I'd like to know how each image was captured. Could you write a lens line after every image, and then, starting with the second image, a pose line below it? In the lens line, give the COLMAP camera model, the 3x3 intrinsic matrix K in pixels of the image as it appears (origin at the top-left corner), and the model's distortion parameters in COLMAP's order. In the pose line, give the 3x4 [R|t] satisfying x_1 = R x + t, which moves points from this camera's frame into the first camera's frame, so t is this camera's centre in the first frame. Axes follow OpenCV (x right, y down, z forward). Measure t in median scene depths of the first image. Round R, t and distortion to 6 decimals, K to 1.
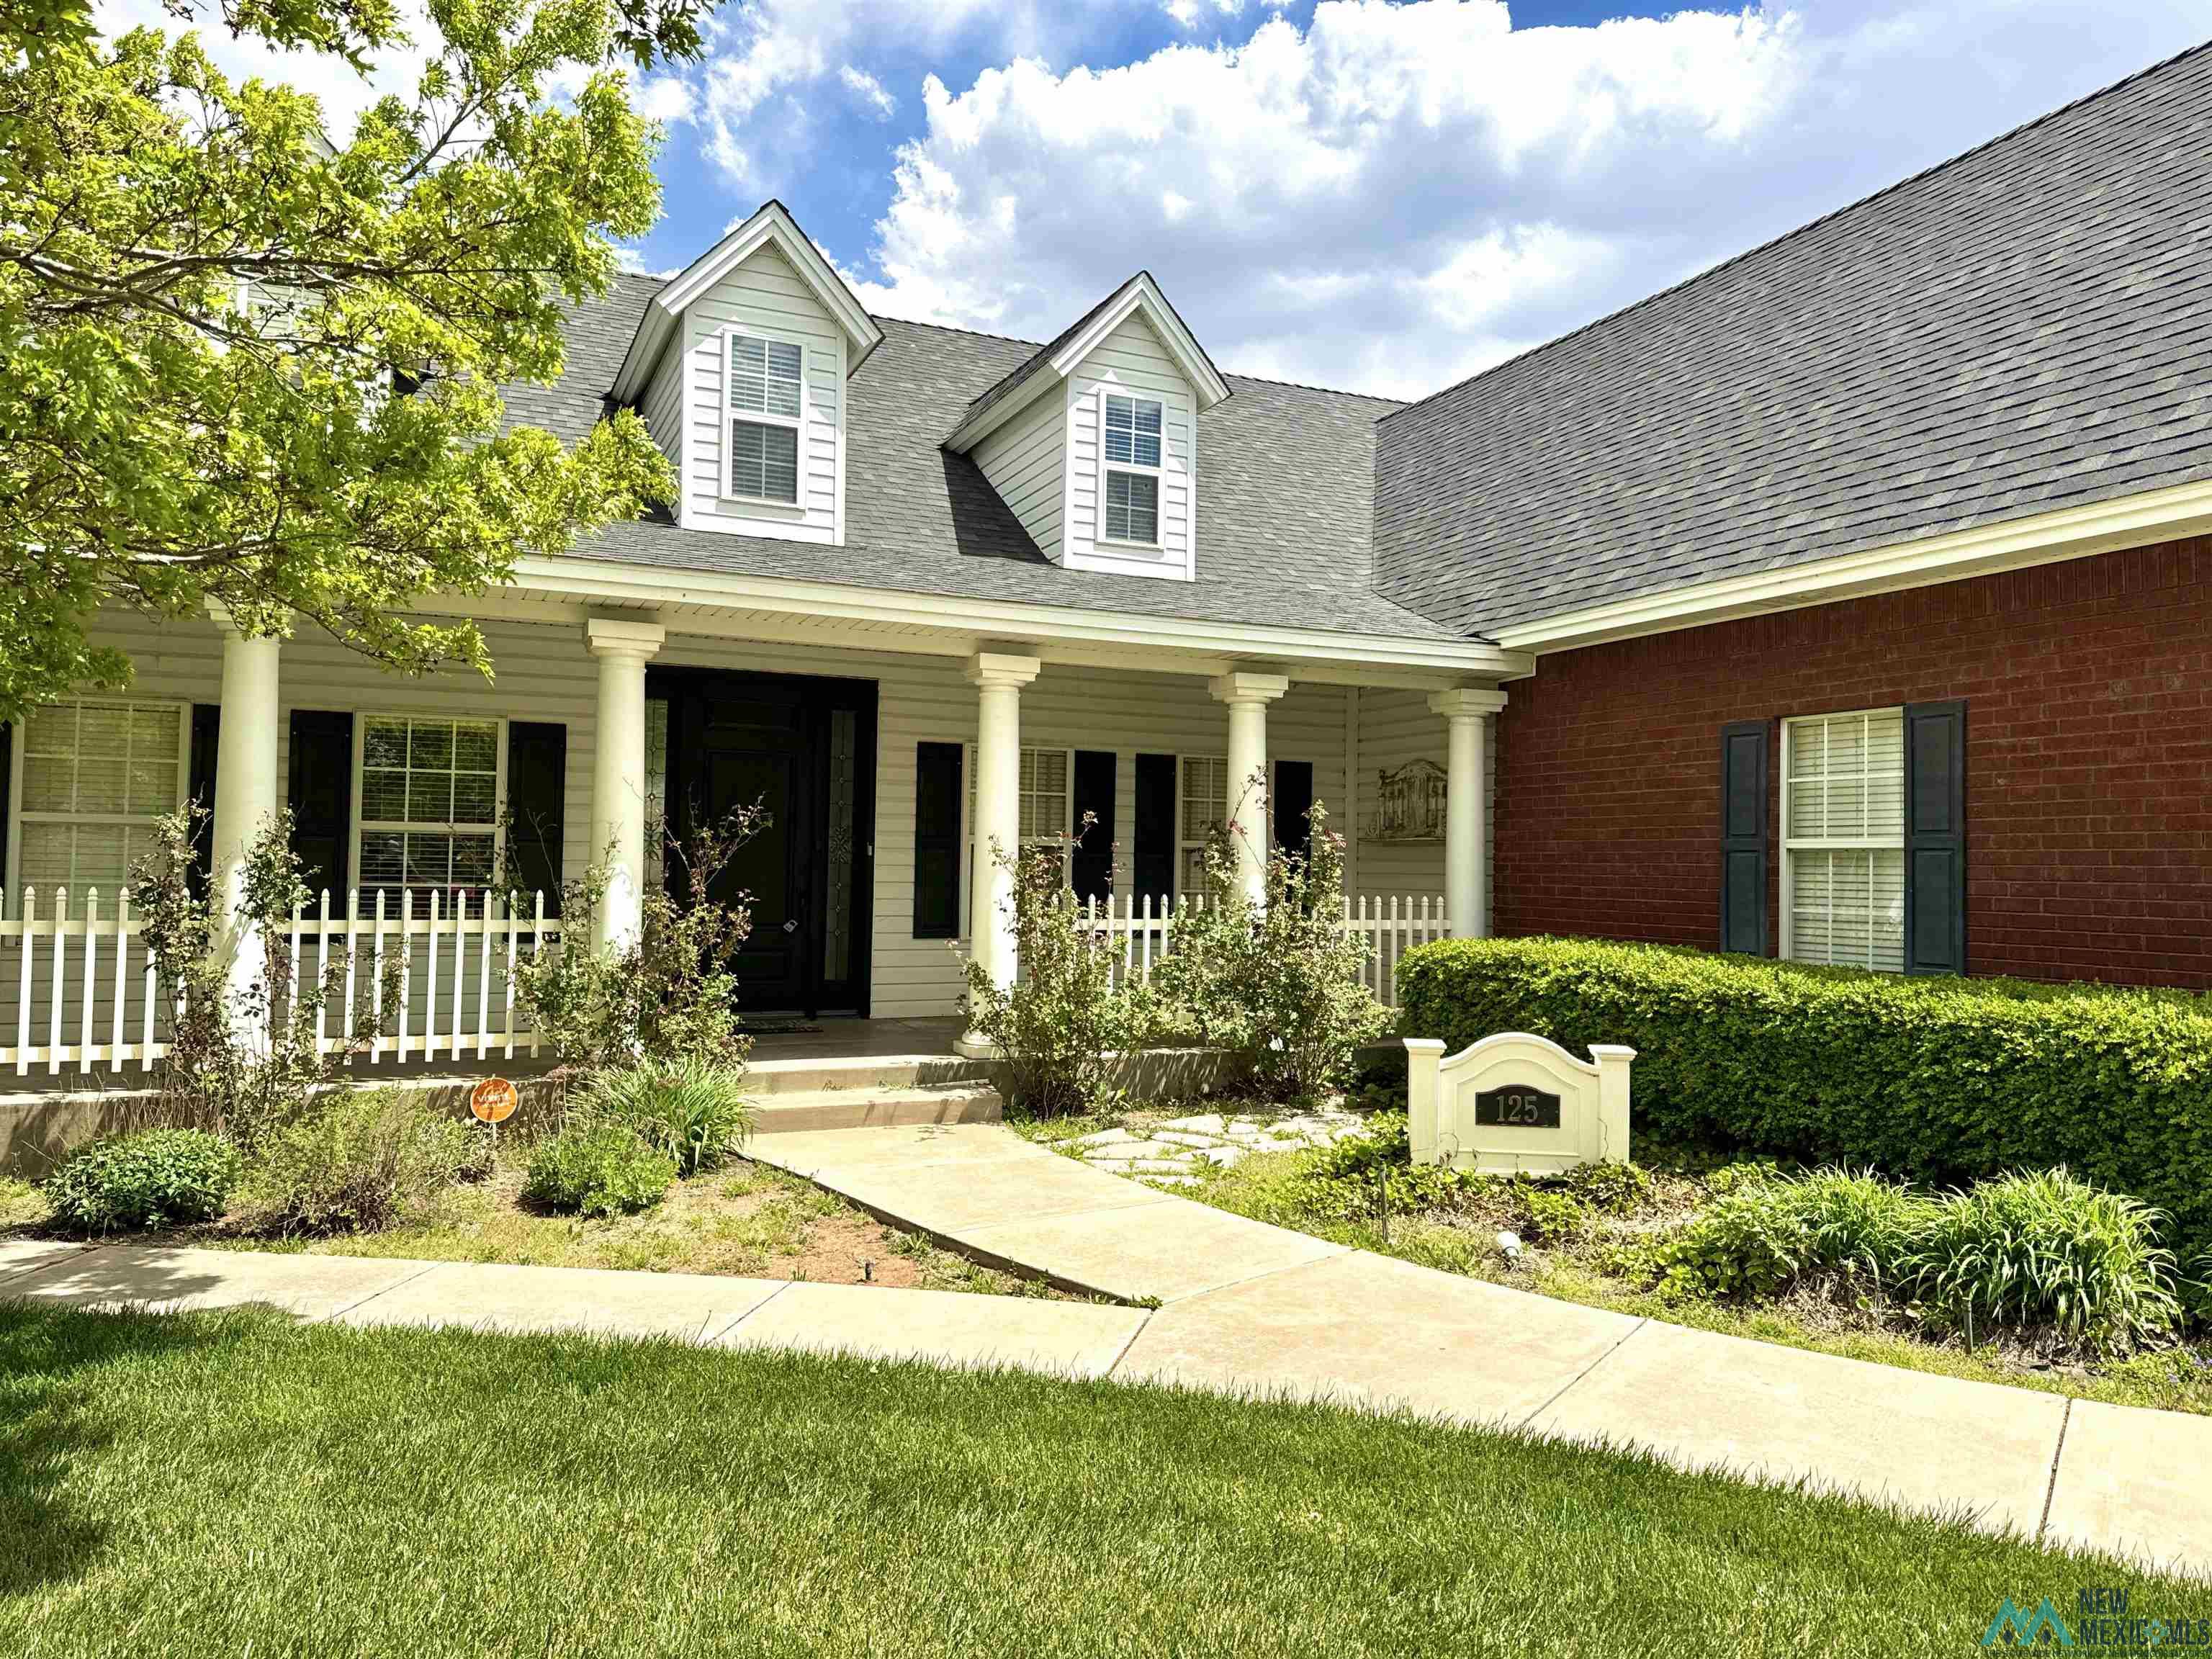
lens RADIAL K [[1580.2, 0, 1106.0], [0, 1580.2, 829.5], [0, 0, 1]] dist [0.122154, -0.173442]
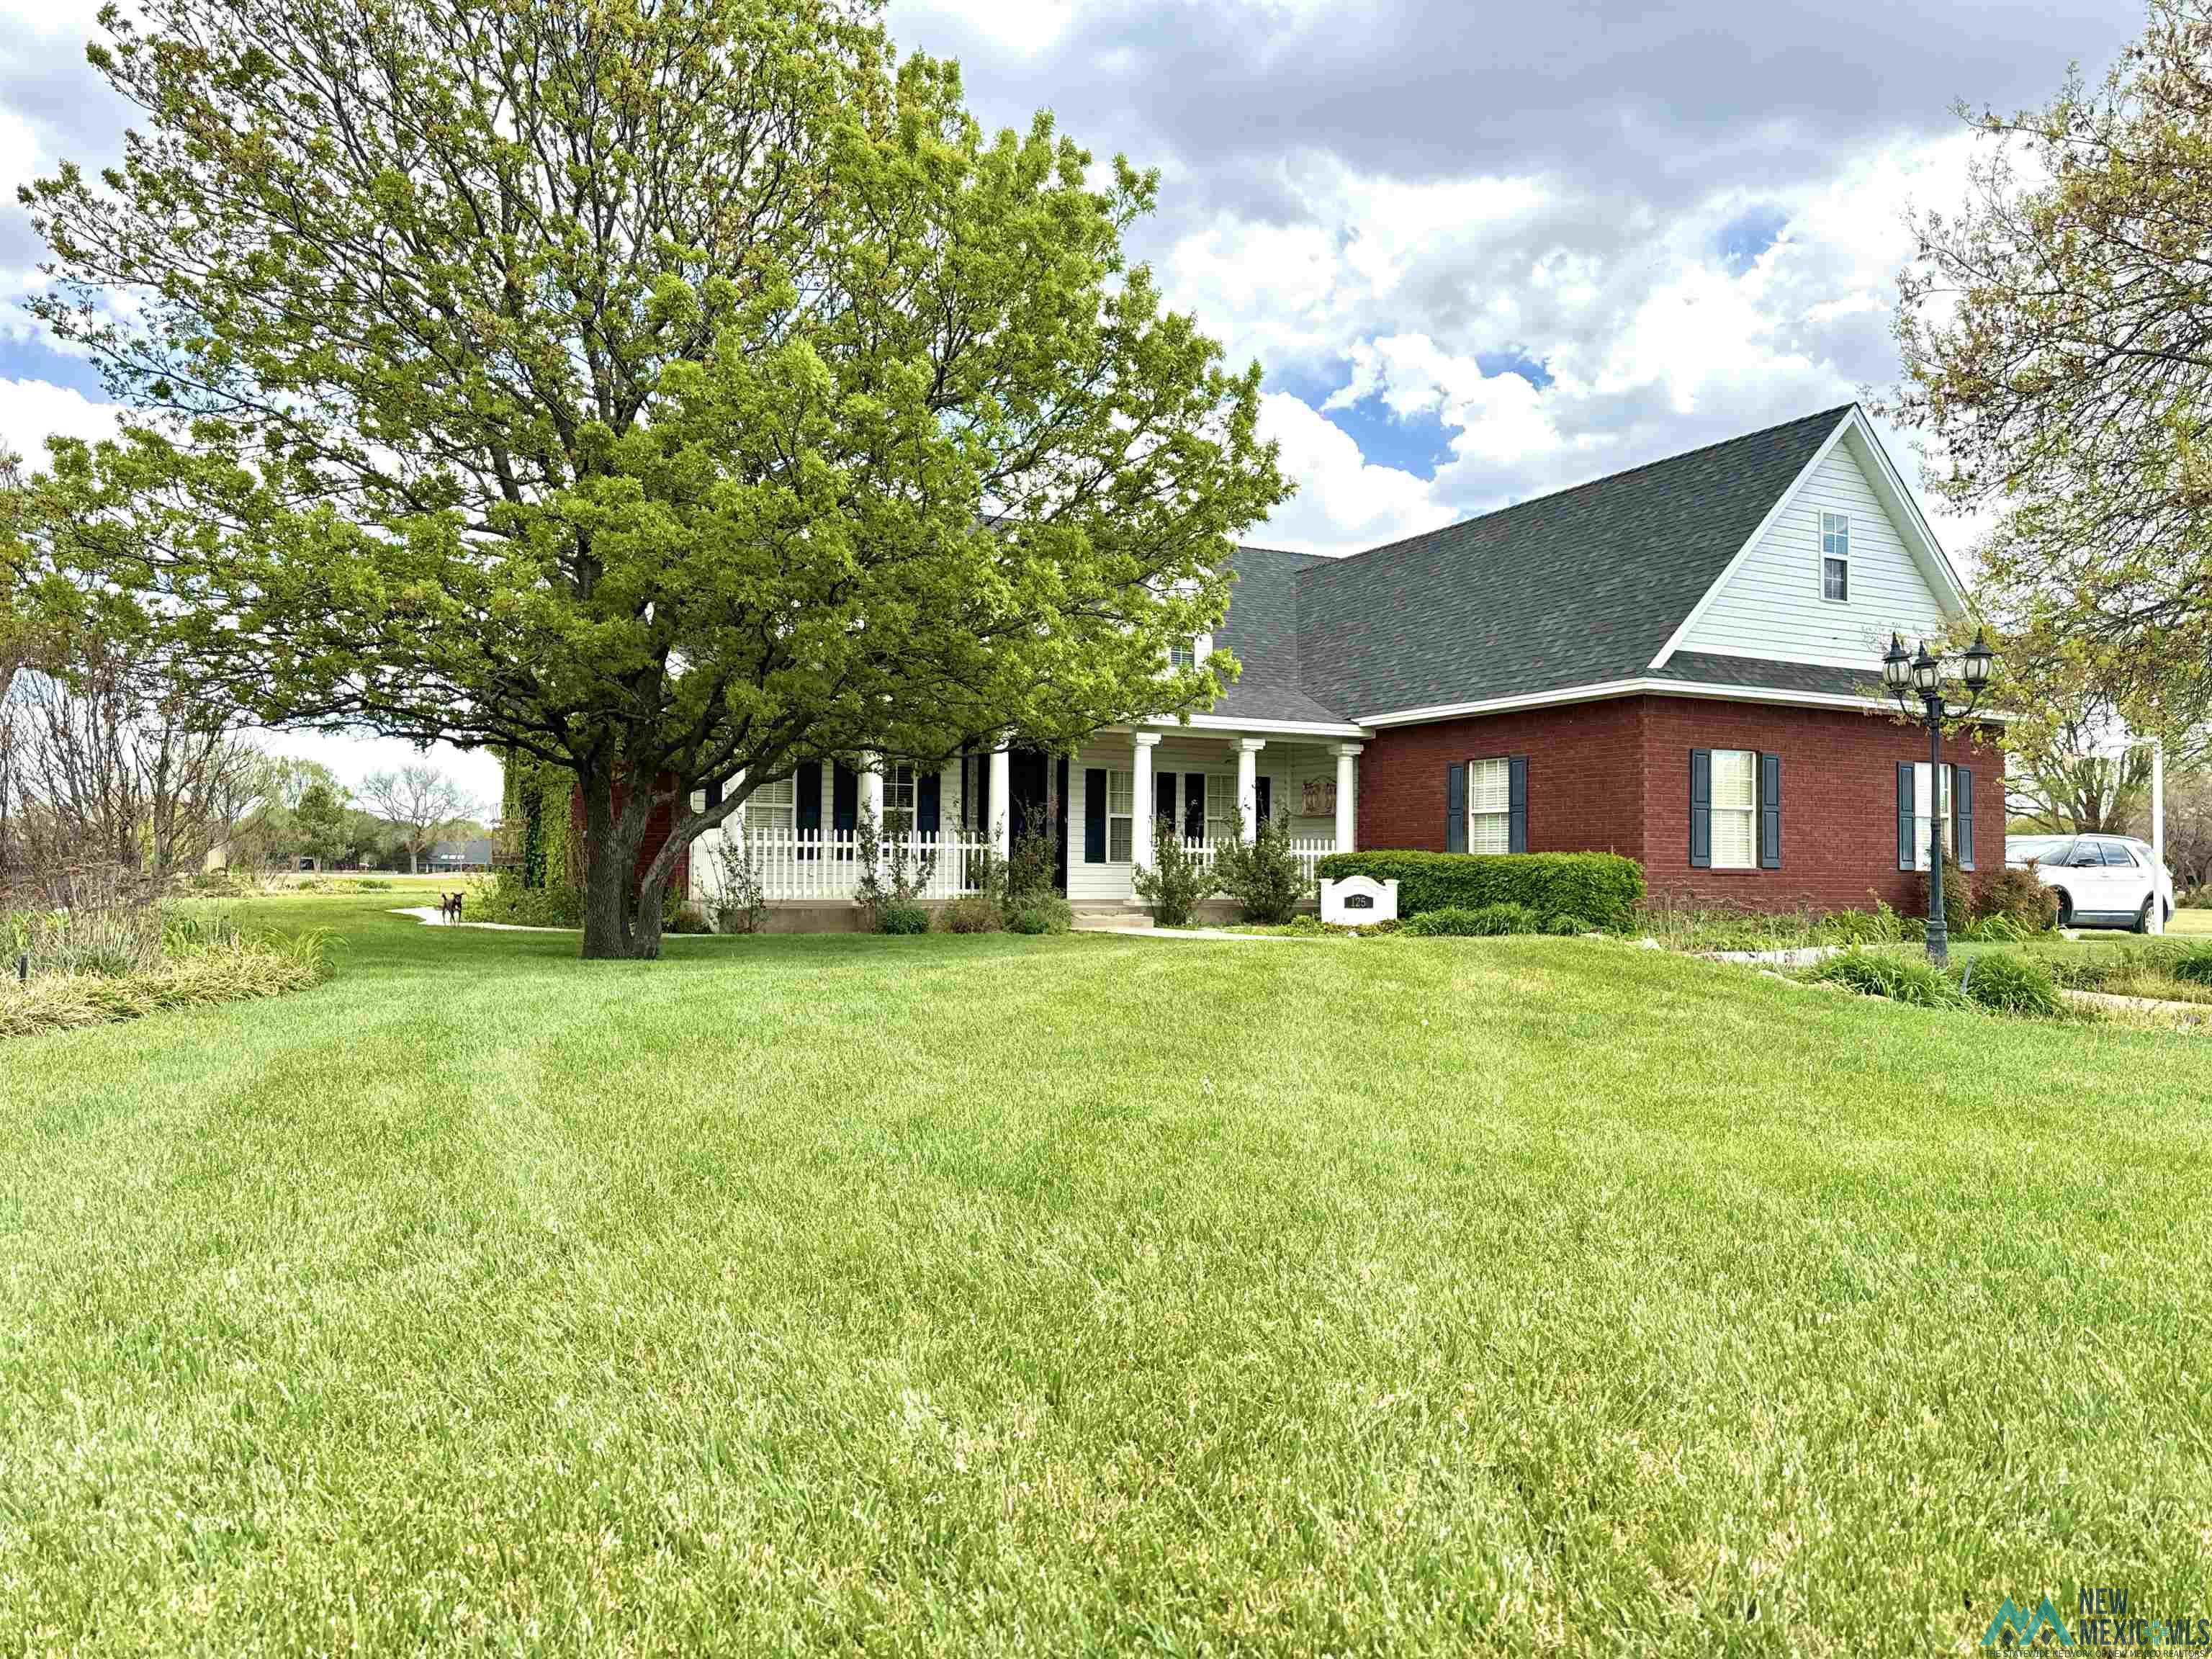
lens RADIAL K [[1580.2, 0, 1106.0], [0, 1580.2, 829.5], [0, 0, 1]] dist [0.122154, -0.173442]
pose [[0.998168, -0.006139, 0.060193, -0.276993], [0.006114, 0.999981, 0.000604, 0.030982], [-0.060195, -0.000235, 0.998187, -1.373924]]
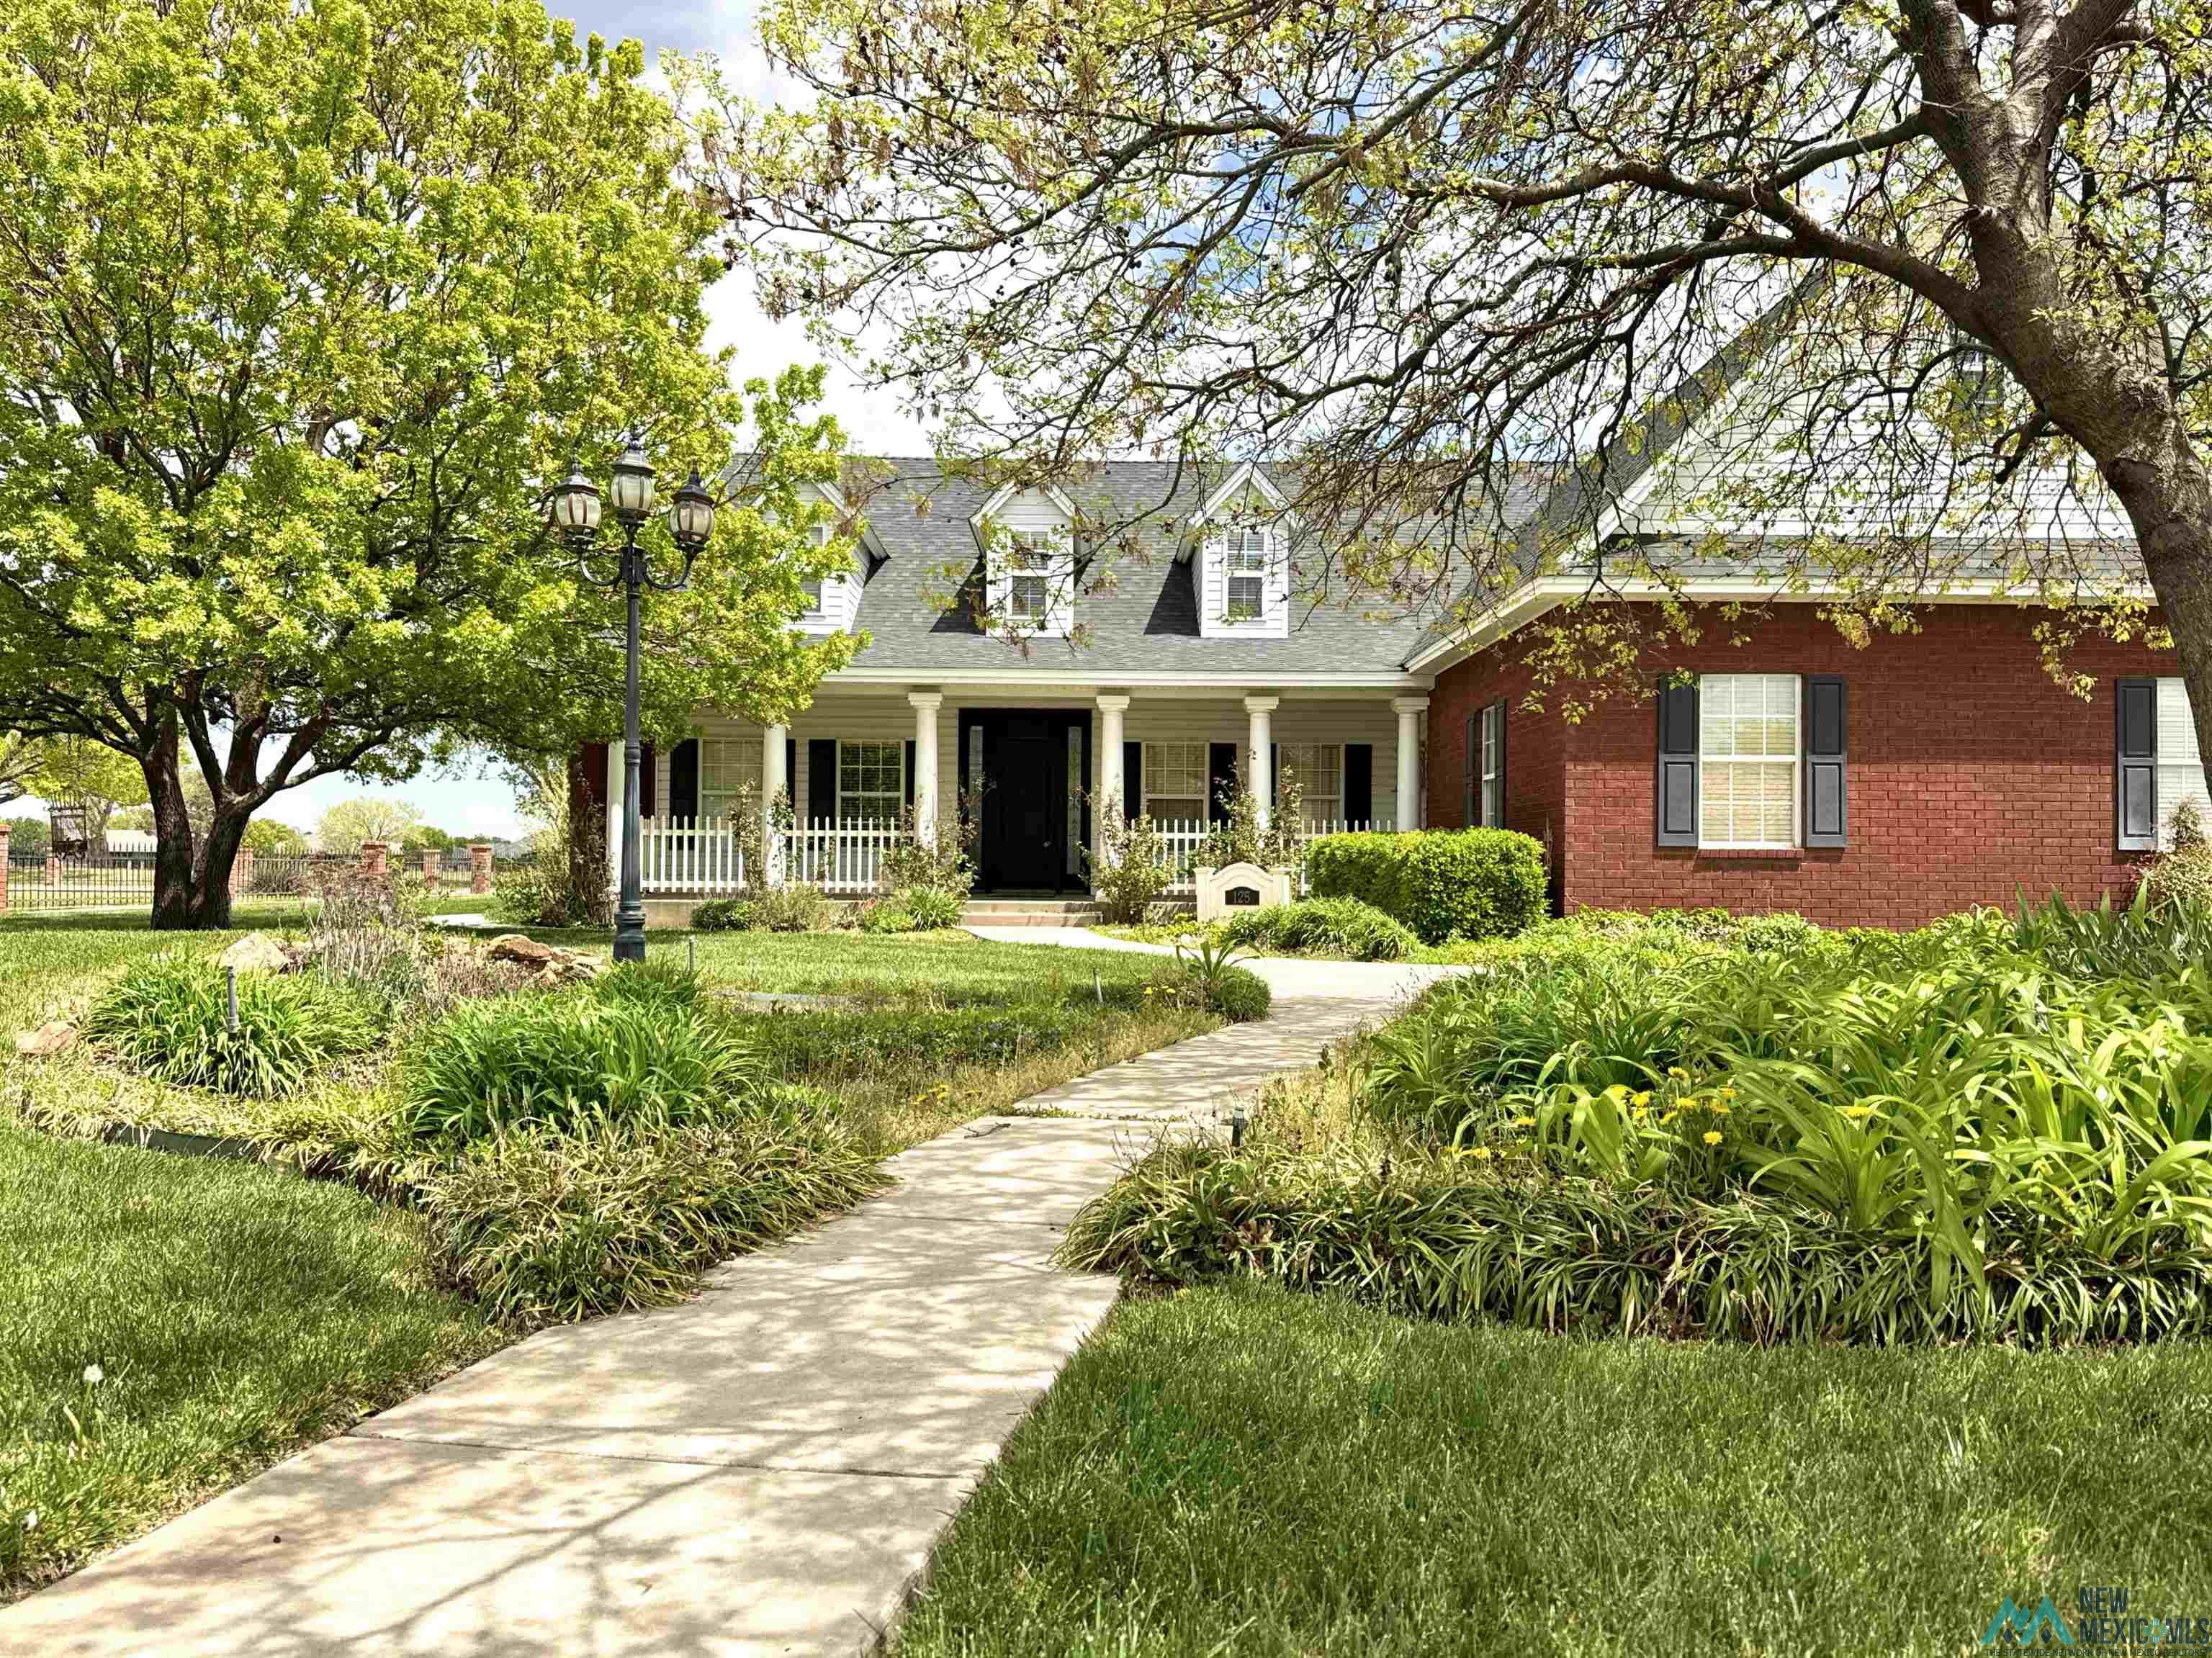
lens RADIAL K [[1580.0, 0, 1106.0], [0, 1580.0, 829.0], [0, 0, 1]] dist [0.122154, -0.173442]
pose [[0.923879, -0.021010, -0.382108, 0.709303], [0.022075, 0.999755, -0.001598, 0.059940], [0.382048, -0.006959, 0.924116, -0.854740]]
